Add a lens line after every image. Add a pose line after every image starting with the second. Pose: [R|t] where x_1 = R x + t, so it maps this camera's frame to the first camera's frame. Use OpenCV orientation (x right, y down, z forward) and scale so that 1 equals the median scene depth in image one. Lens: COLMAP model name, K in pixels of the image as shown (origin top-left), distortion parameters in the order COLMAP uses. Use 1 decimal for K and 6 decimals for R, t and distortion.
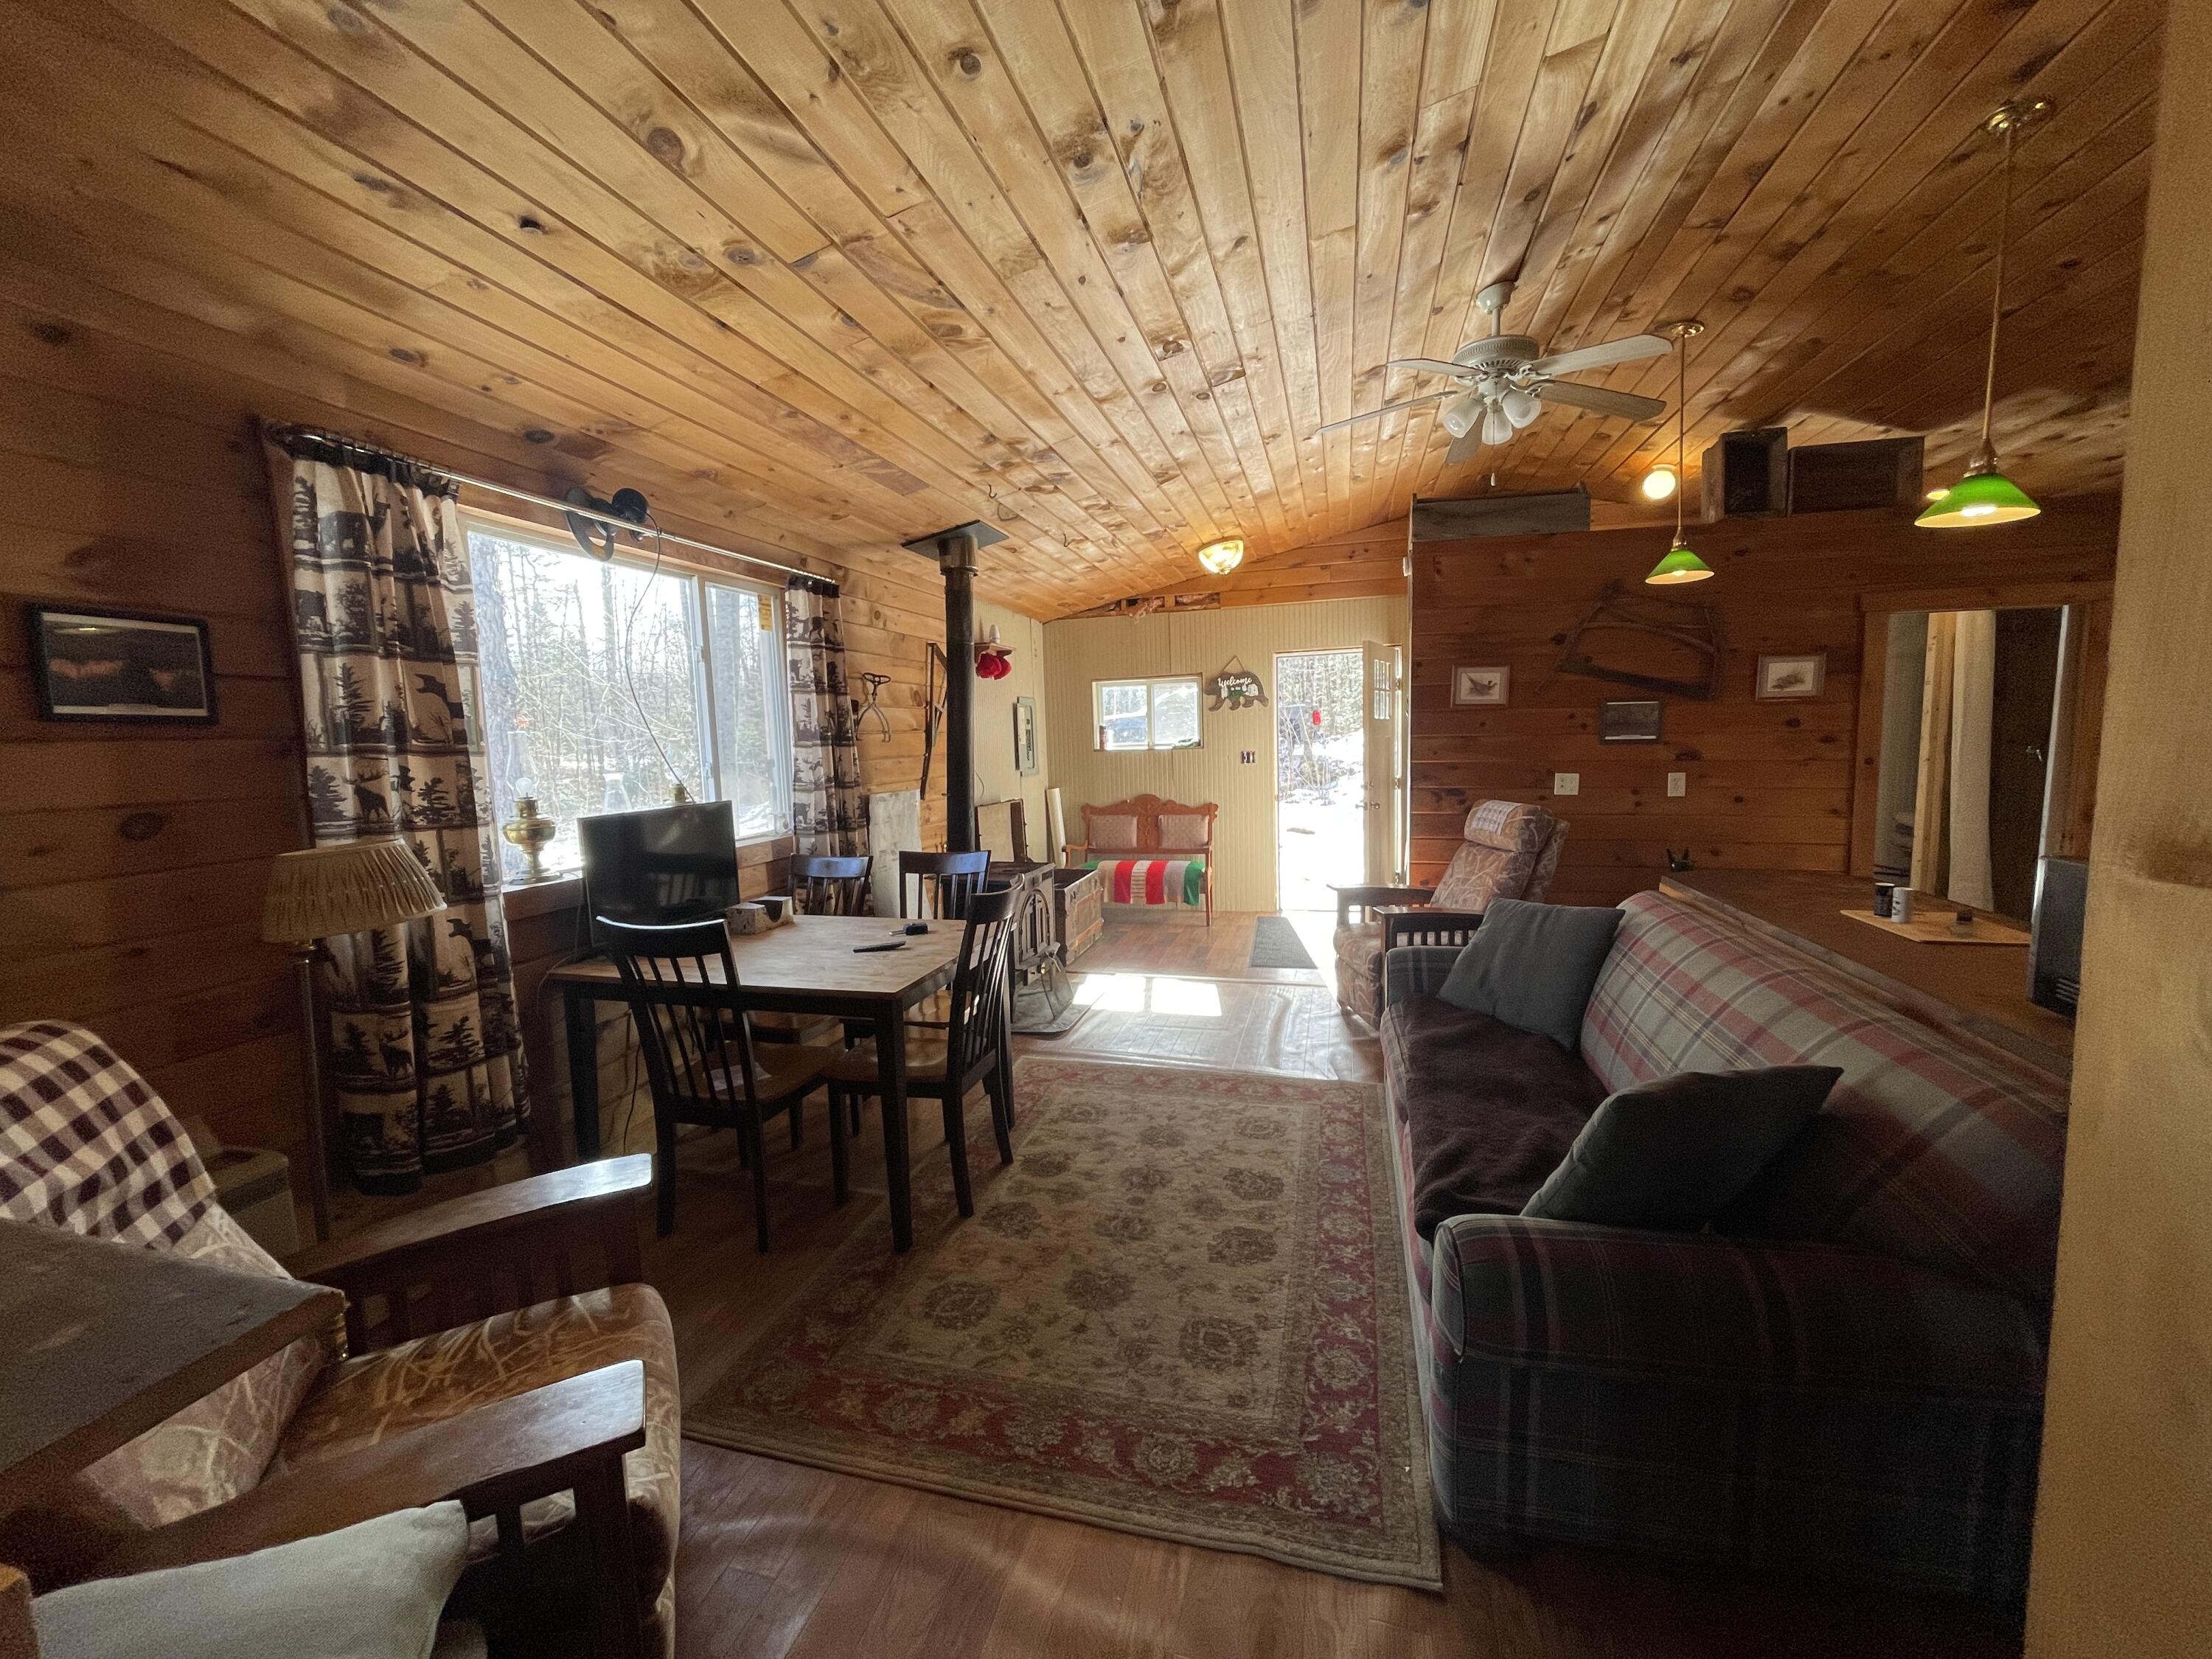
lens RADIAL K [[906.0, 0, 1108.9], [0, 906.0, 827.3], [0, 0, 1]] dist [-0.001346, -0.000330]
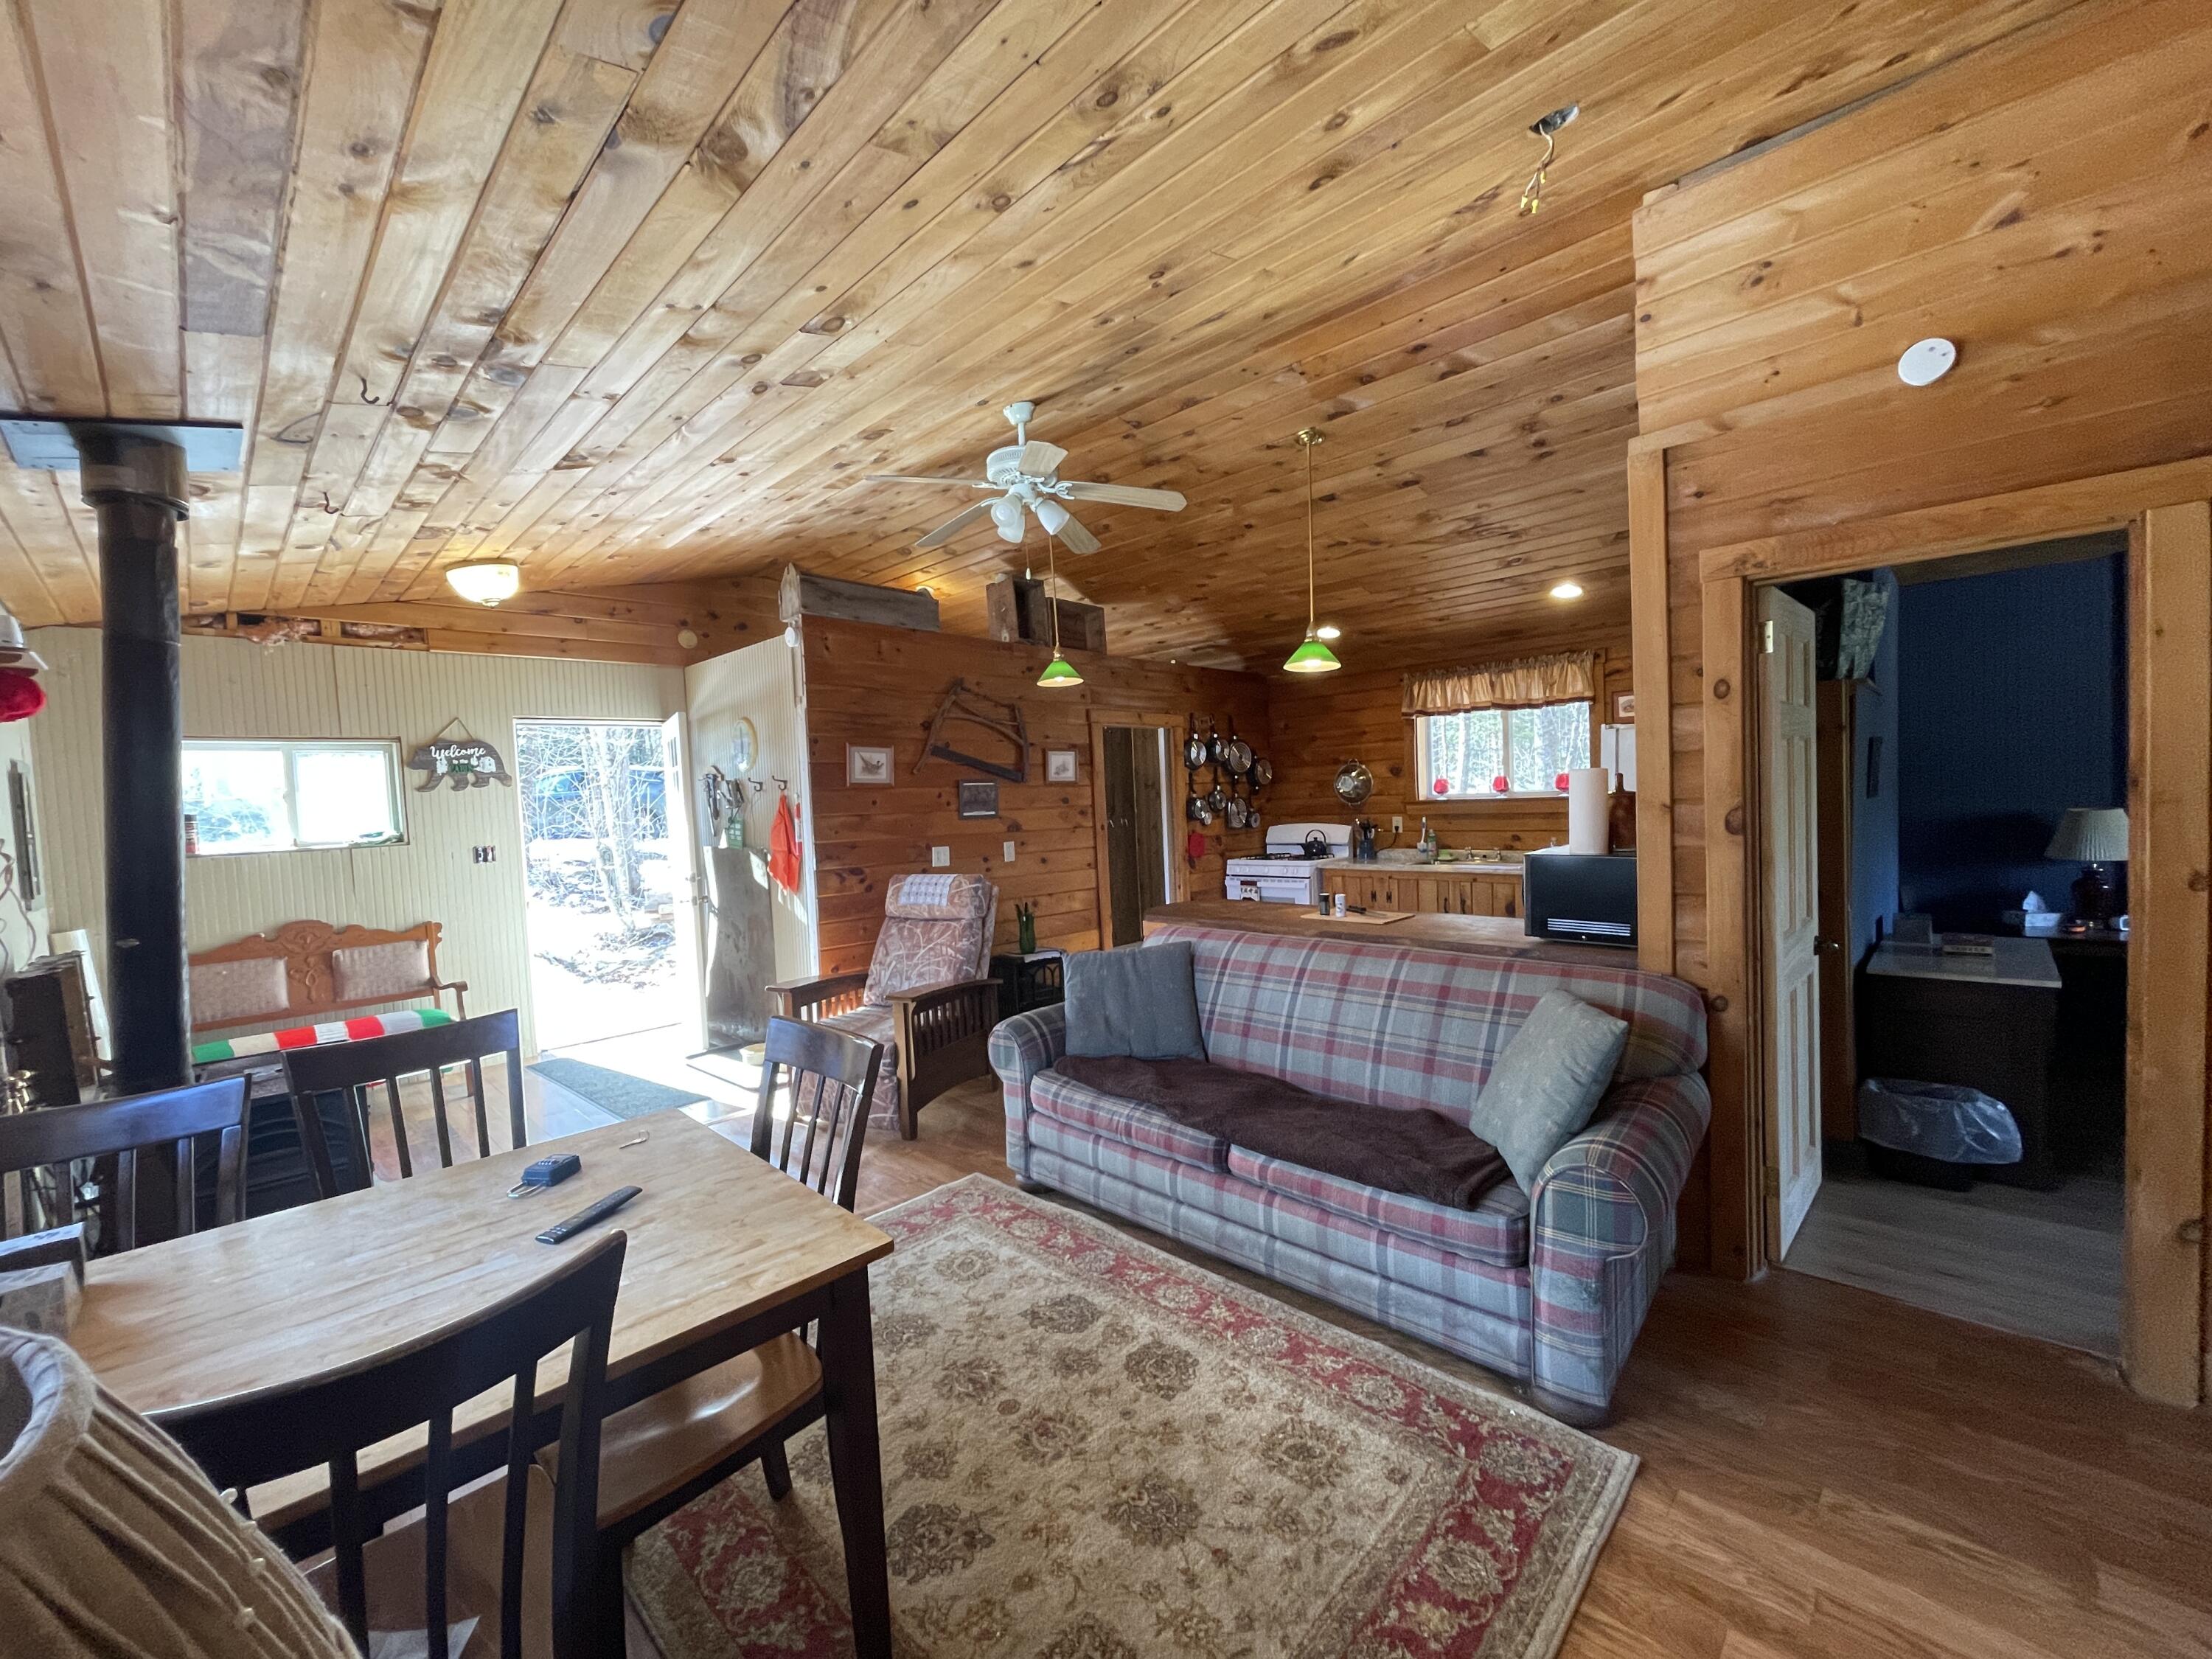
lens RADIAL K [[887.7, 0, 1106.0], [0, 887.7, 829.5], [0, 0, 1]] dist [0.001996, -0.000440]
pose [[0.493046, -0.025609, 0.869626, -0.337656], [0.115440, 0.992654, -0.036218, -0.018823], [-0.862311, 0.118247, 0.492380, 0.303005]]
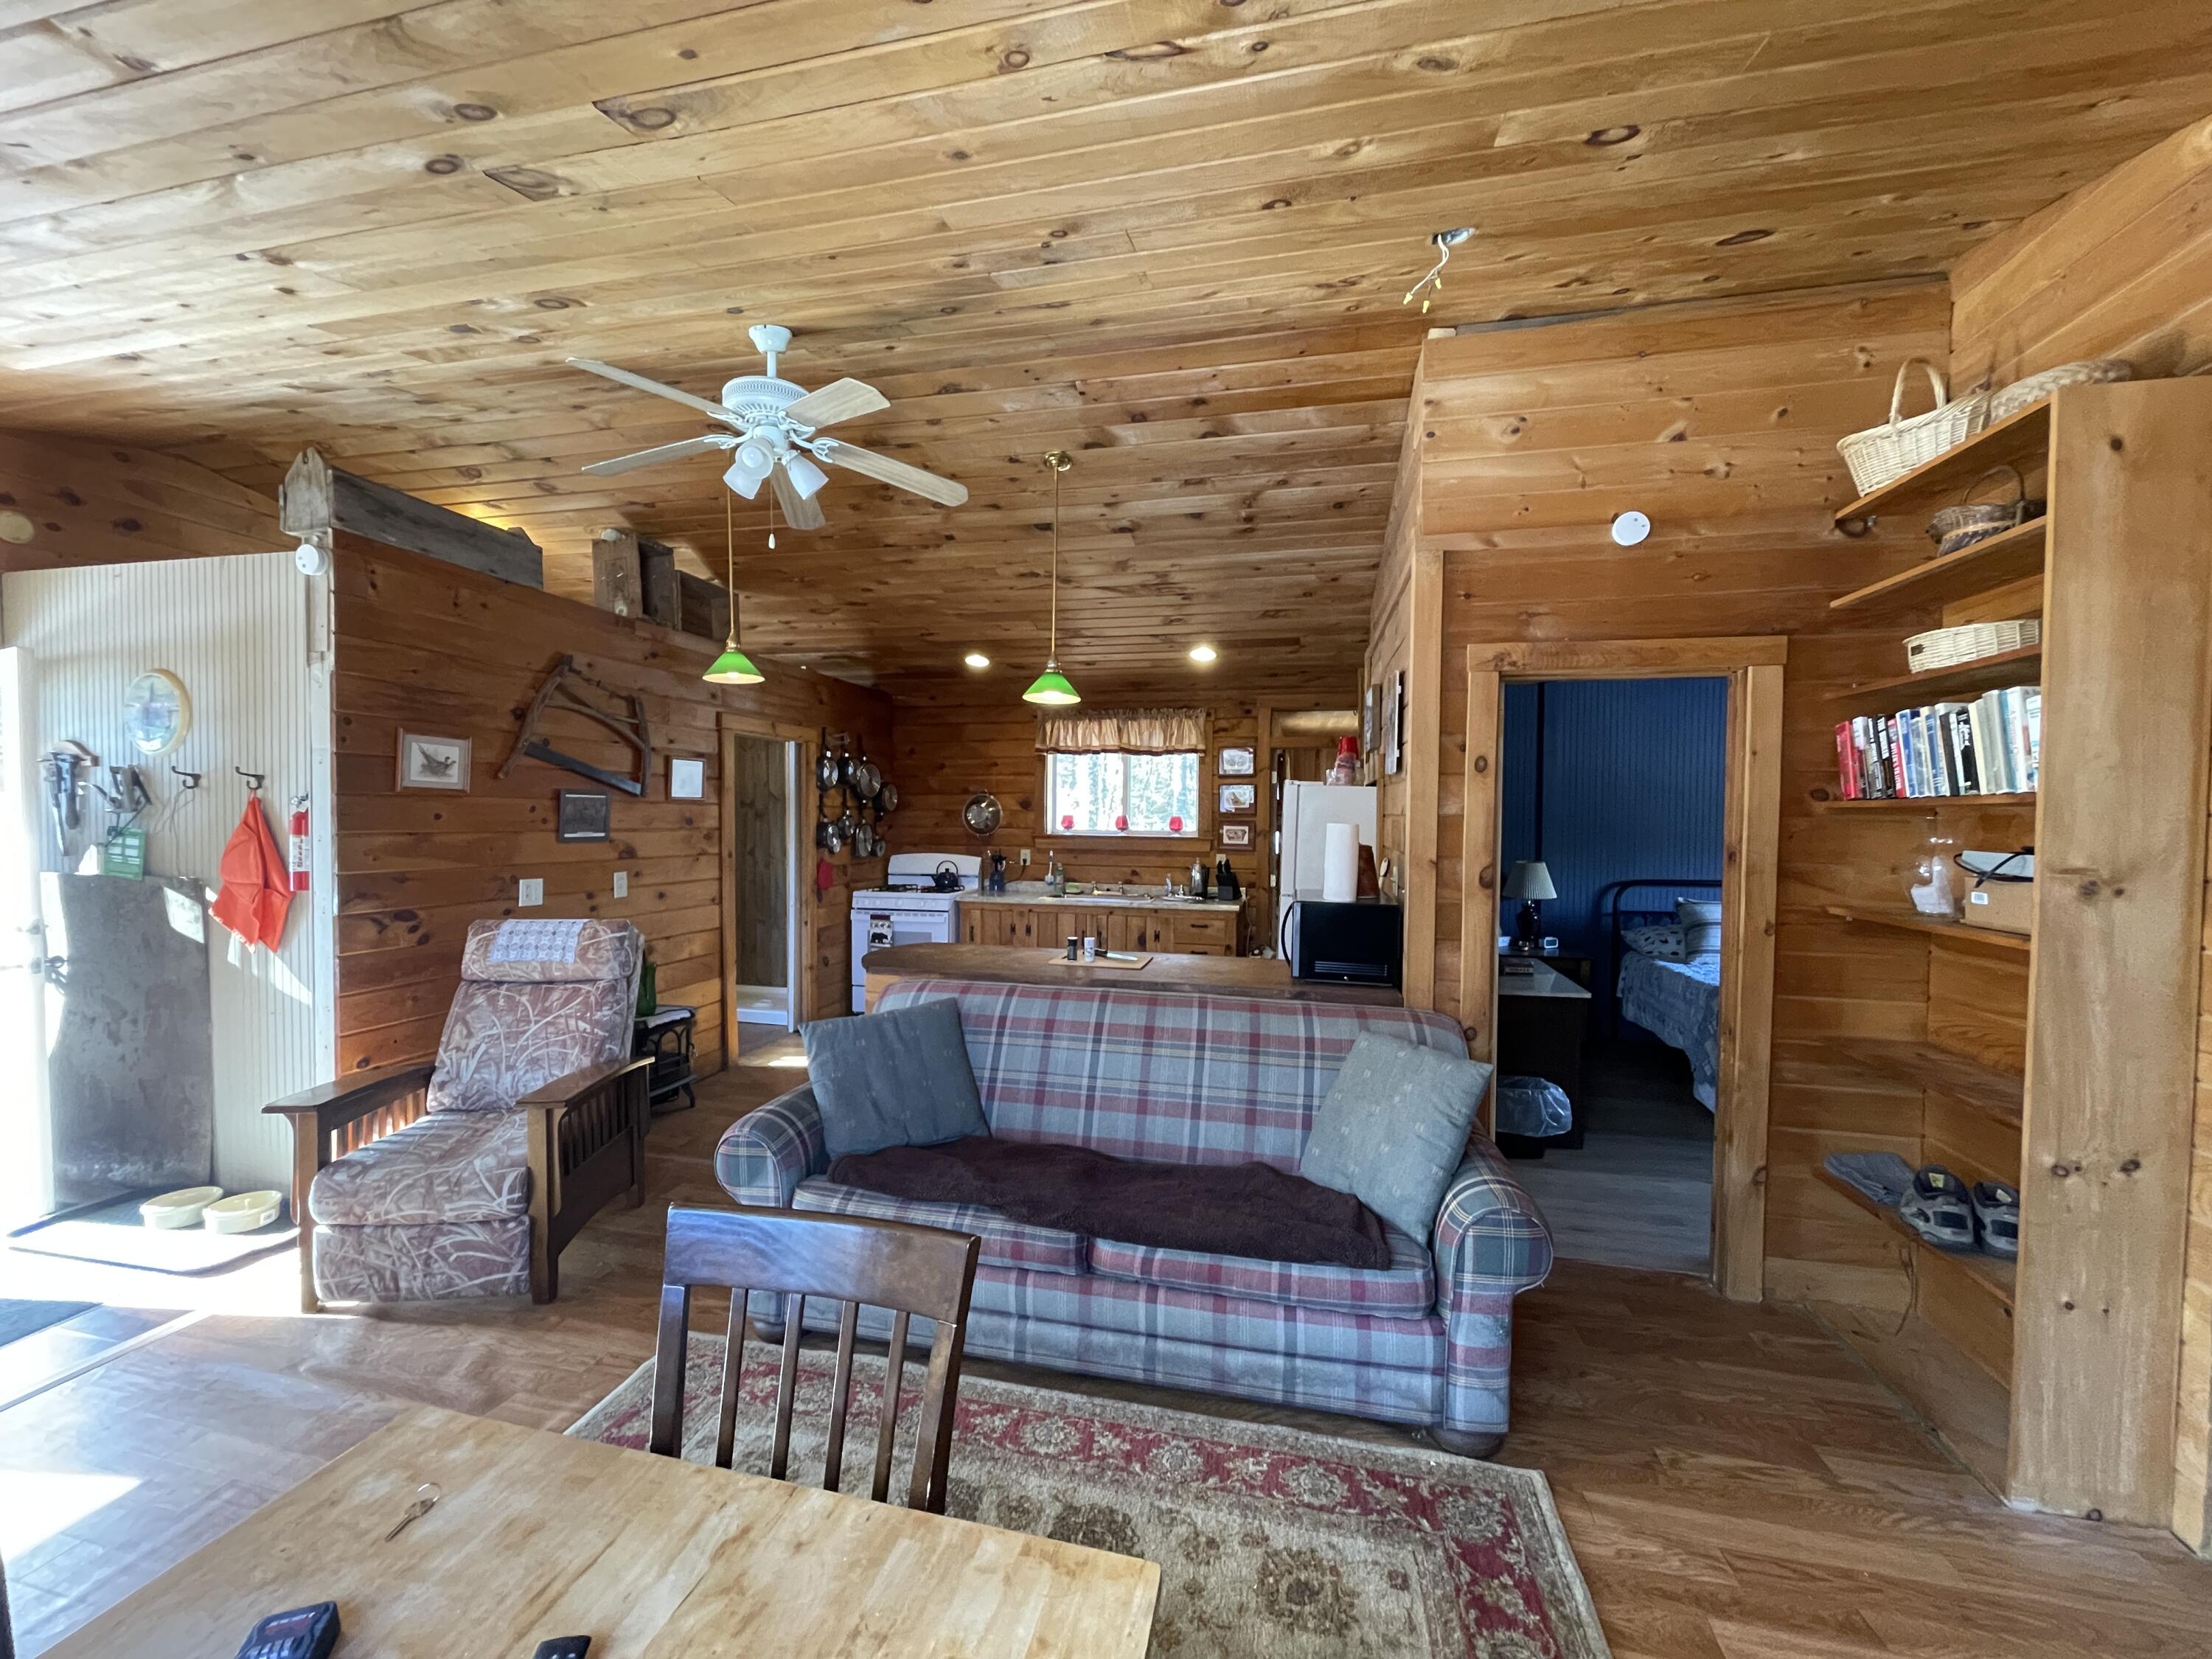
lens RADIAL K [[883.4, 0, 1098.1], [0, 883.4, 832.4], [0, 0, 1]] dist [-0.000093, 0.000116]
pose [[-0.026191, 0.001452, 0.999656, -0.305310], [0.091892, 0.995768, 0.000961, -0.056685], [-0.995424, 0.091886, -0.026214, 0.524653]]
